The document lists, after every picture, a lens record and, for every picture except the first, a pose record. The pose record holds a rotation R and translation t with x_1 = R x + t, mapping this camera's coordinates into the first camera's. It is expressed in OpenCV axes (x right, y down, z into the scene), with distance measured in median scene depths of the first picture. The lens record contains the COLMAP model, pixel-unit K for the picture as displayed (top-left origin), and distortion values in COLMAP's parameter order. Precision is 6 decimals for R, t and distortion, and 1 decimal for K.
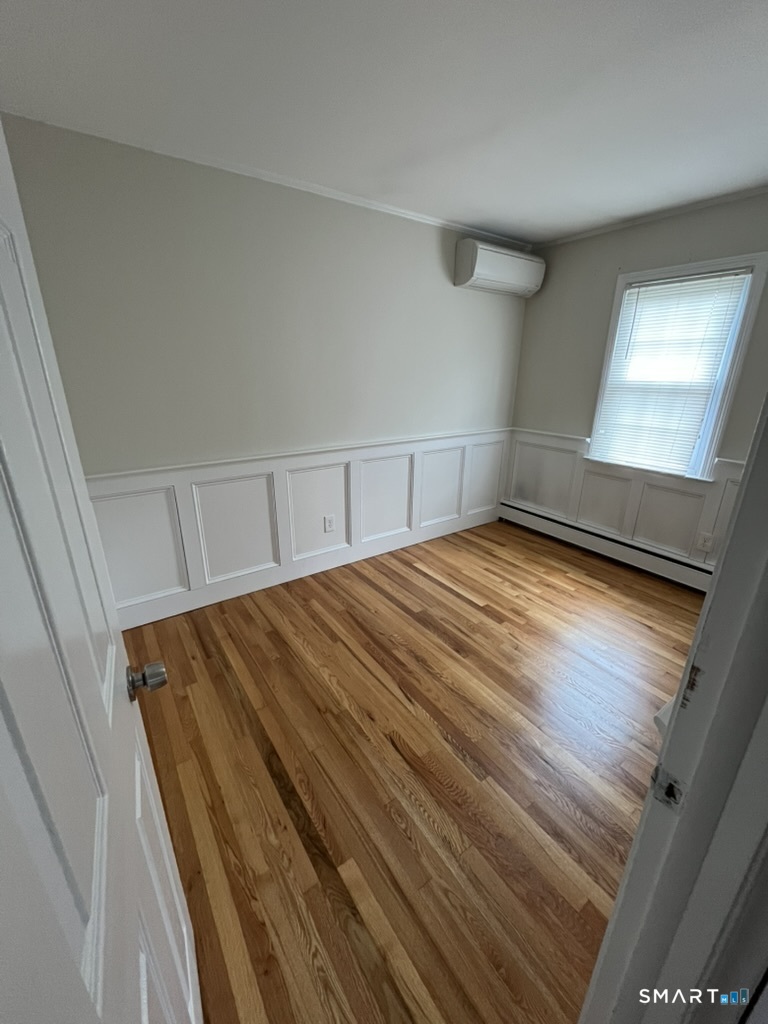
lens RADIAL K [[415.0, 0, 386.7], [0, 415.0, 508.1], [0, 0, 1]] dist [-0.003393, -0.000019]
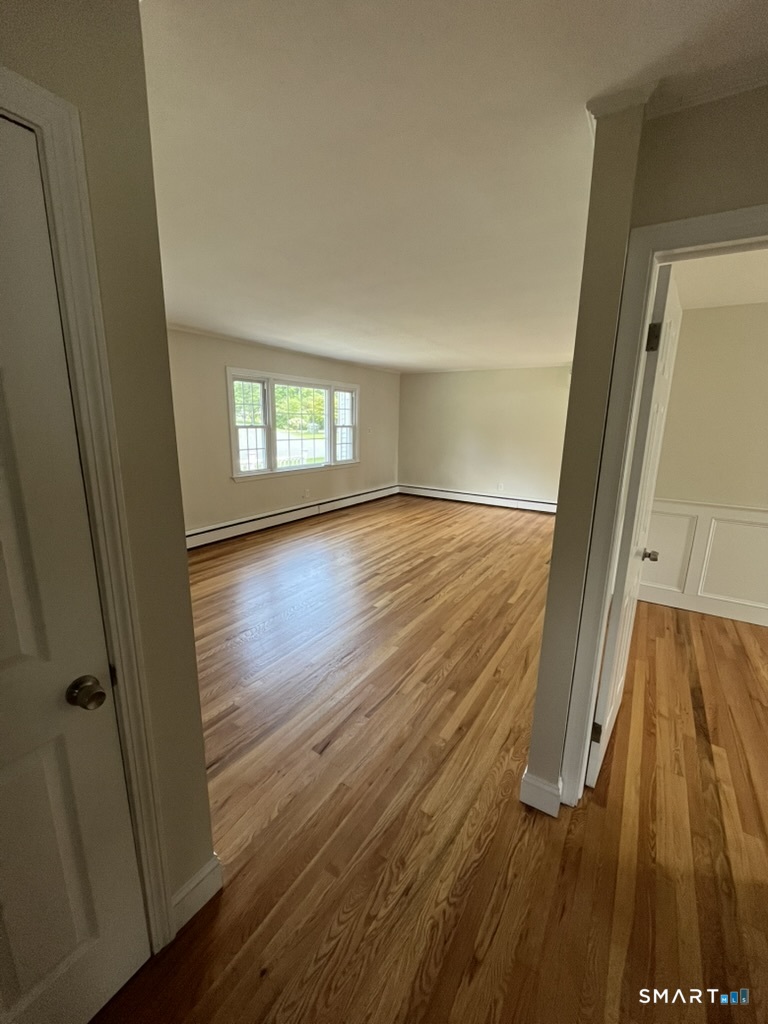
lens RADIAL K [[415.0, 0, 386.7], [0, 415.0, 508.1], [0, 0, 1]] dist [-0.003393, -0.000019]
pose [[0.380568, 0.195009, -0.903958, 0.412486], [-0.317397, 0.945677, 0.070384, 0.184638], [0.868578, 0.260127, 0.421790, -0.612892]]
